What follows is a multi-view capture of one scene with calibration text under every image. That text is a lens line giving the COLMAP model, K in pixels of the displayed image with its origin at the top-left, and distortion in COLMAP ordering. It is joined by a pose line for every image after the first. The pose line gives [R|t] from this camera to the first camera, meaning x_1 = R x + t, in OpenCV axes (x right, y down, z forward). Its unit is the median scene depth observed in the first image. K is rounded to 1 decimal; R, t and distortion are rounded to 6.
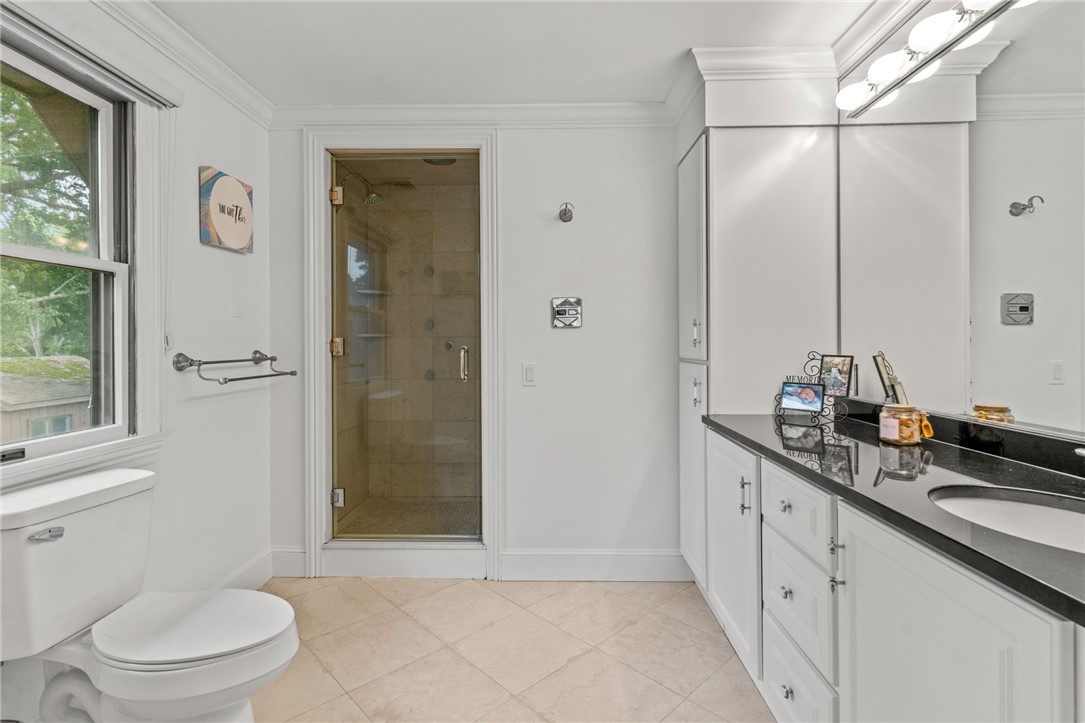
lens RADIAL K [[520.6, 0, 546.1], [0, 520.6, 340.5], [0, 0, 1]] dist [0.005089, -0.000753]
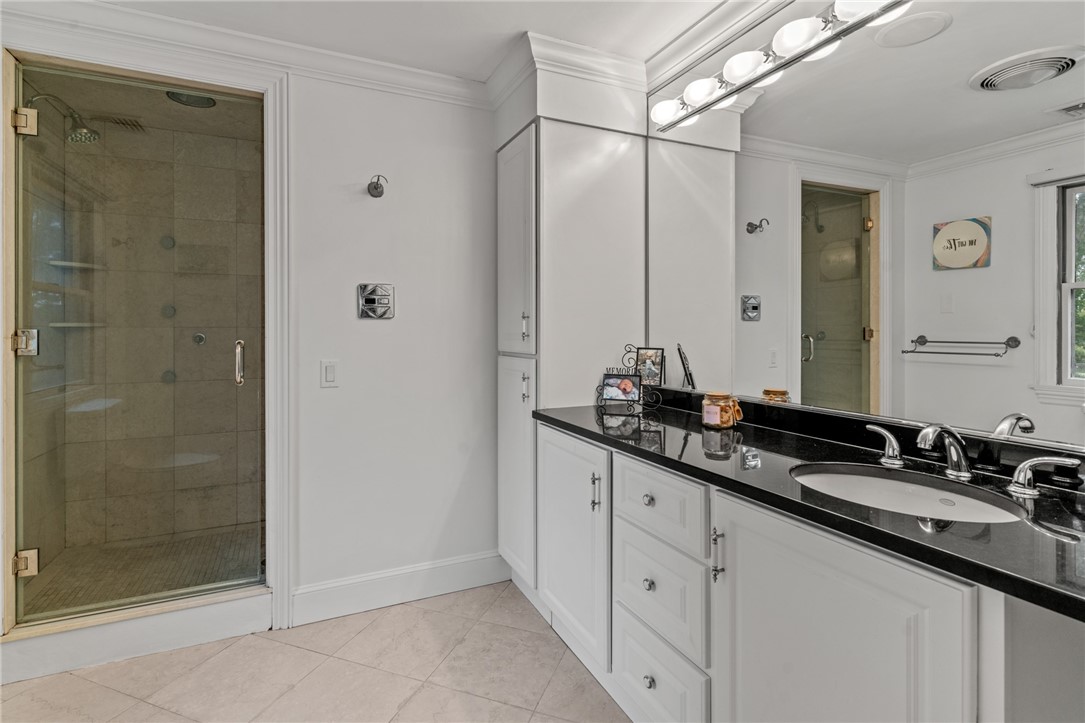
lens RADIAL K [[520.6, 0, 535.1], [0, 520.6, 330.0], [0, 0, 1]] dist [0.005089, -0.000753]
pose [[0.902173, 0.002559, 0.431366, -0.105292], [-0.002994, 0.999995, 0.000329, -0.007261], [-0.431364, -0.001588, 0.902177, 0.105570]]
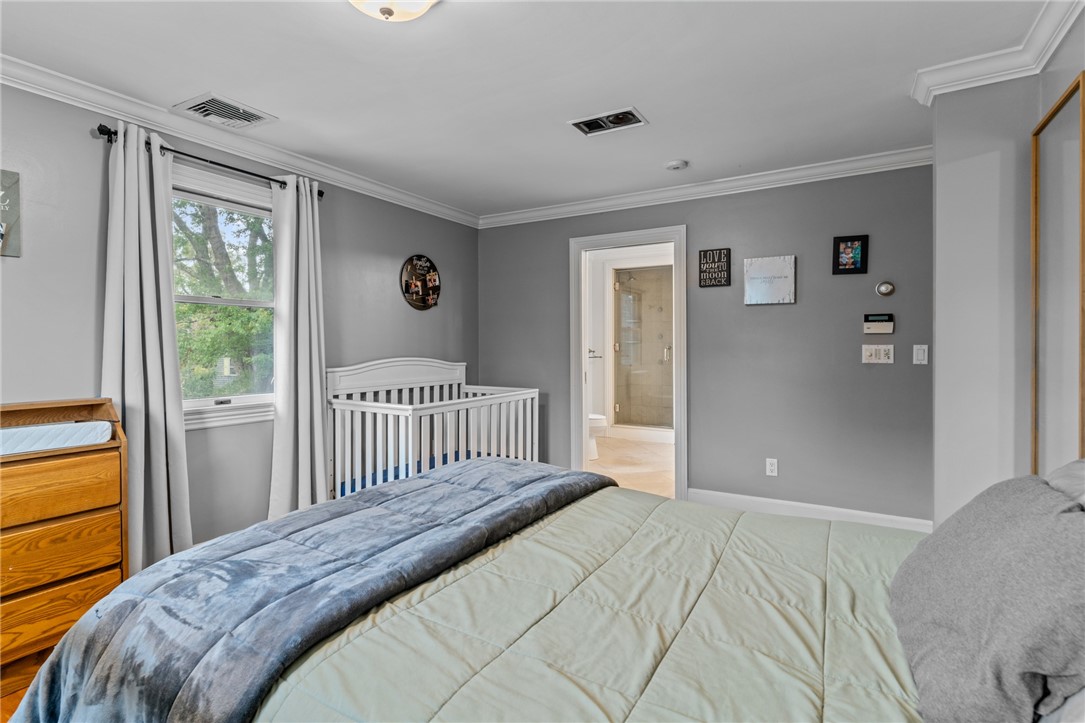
lens RADIAL K [[520.6, 0, 541.4], [0, 520.6, 354.7], [0, 0, 1]] dist [0.005089, -0.000753]
pose [[0.864587, 0.010220, -0.502380, 0.594031], [-0.002239, 0.999862, 0.016488, 0.010635], [0.502479, -0.013131, 0.864490, -1.468295]]
